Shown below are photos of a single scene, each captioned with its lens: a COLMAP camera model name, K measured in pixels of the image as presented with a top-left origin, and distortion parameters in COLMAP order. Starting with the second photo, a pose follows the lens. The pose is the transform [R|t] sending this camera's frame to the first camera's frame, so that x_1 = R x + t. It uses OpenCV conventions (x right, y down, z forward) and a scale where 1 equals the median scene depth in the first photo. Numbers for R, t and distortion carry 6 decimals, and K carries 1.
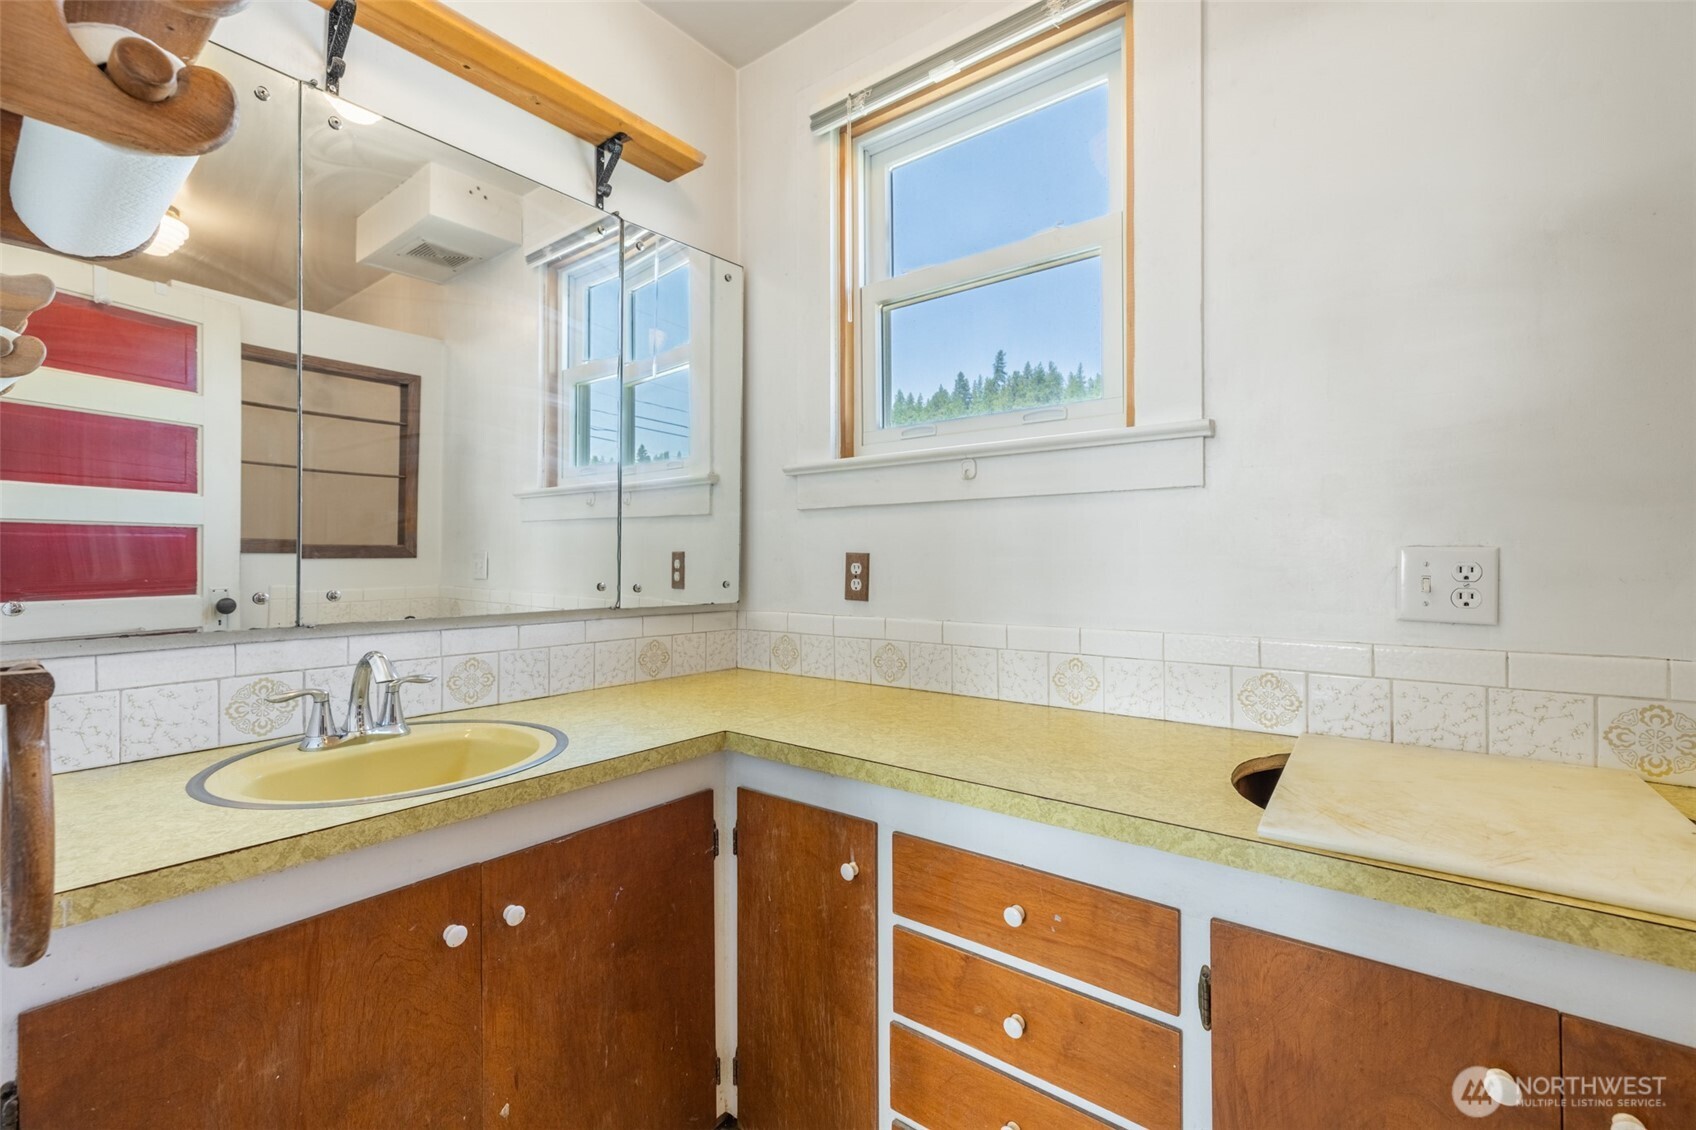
lens RADIAL K [[711.7, 0, 851.5], [0, 711.7, 562.5], [0, 0, 1]] dist [0.010527, -0.002240]
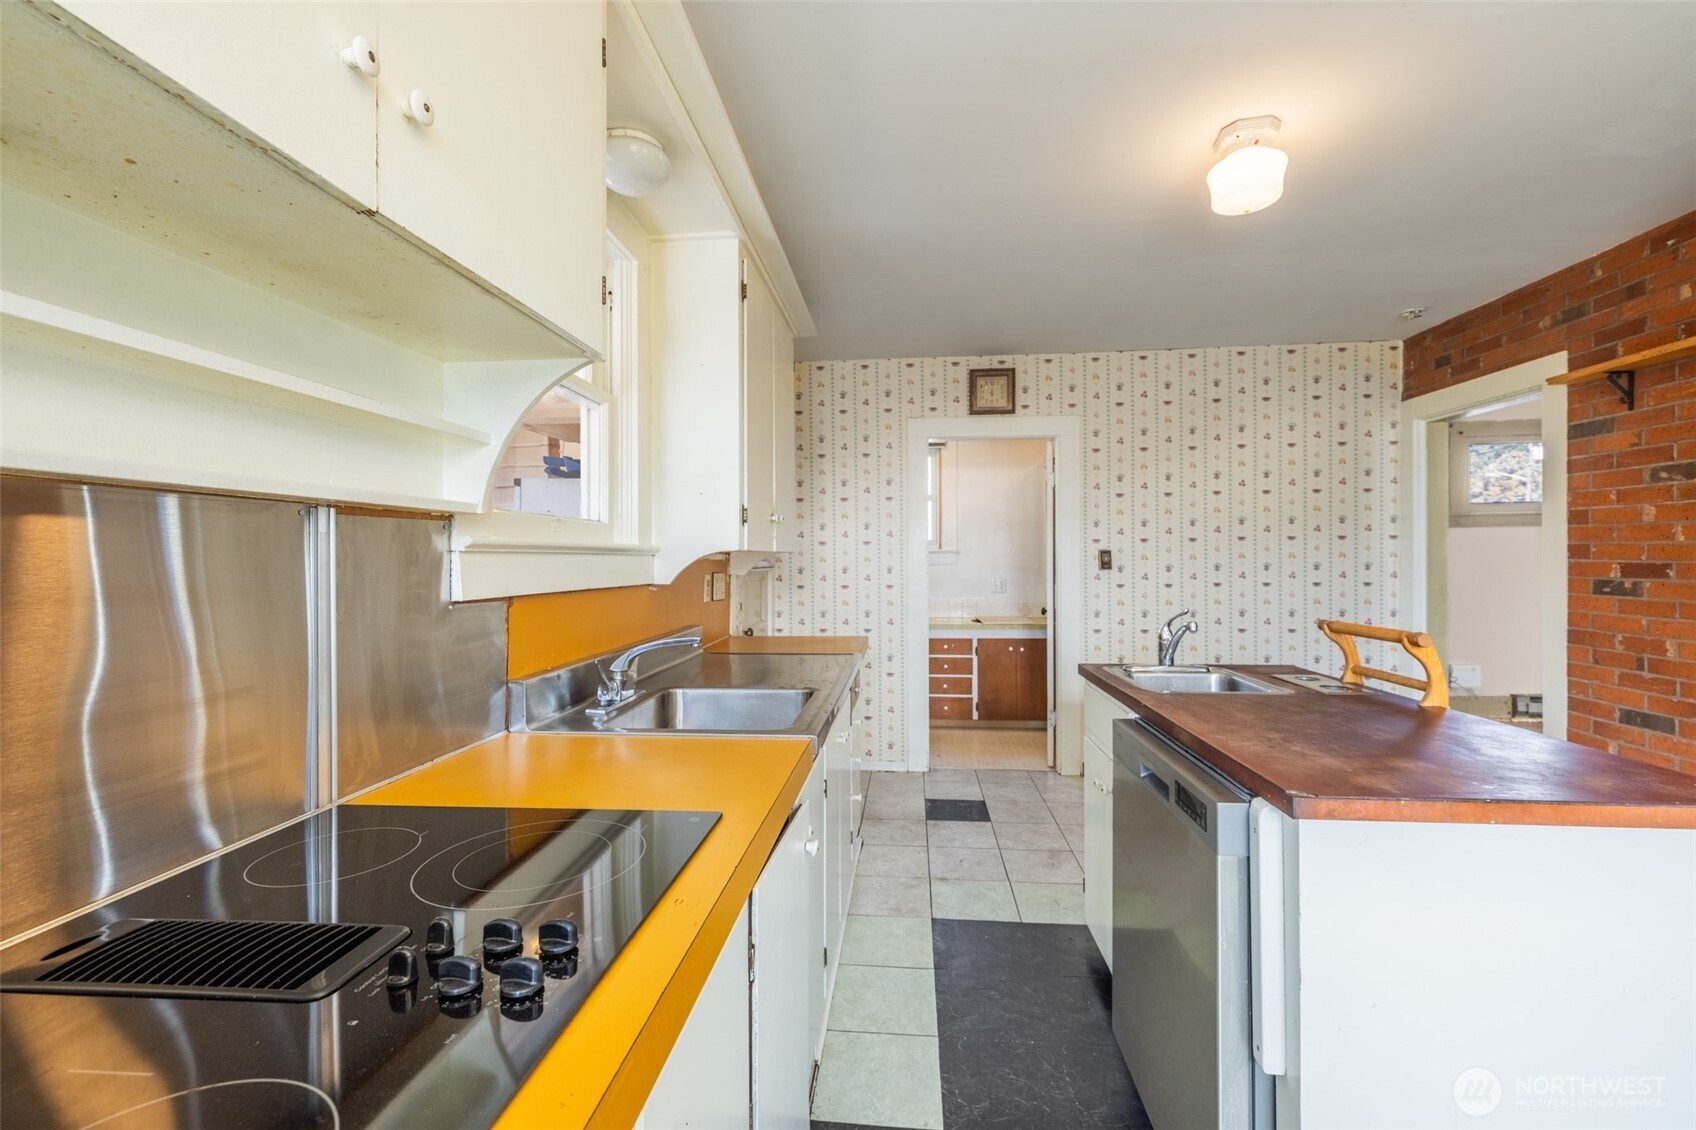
lens RADIAL K [[711.7, 0, 848.5], [0, 711.7, 561.2], [0, 0, 1]] dist [0.010527, -0.002240]
pose [[0.834650, -0.005956, 0.550749, -3.807630], [0.007762, 0.999969, -0.000950, -0.187749], [-0.550726, 0.005068, 0.834671, -3.545272]]
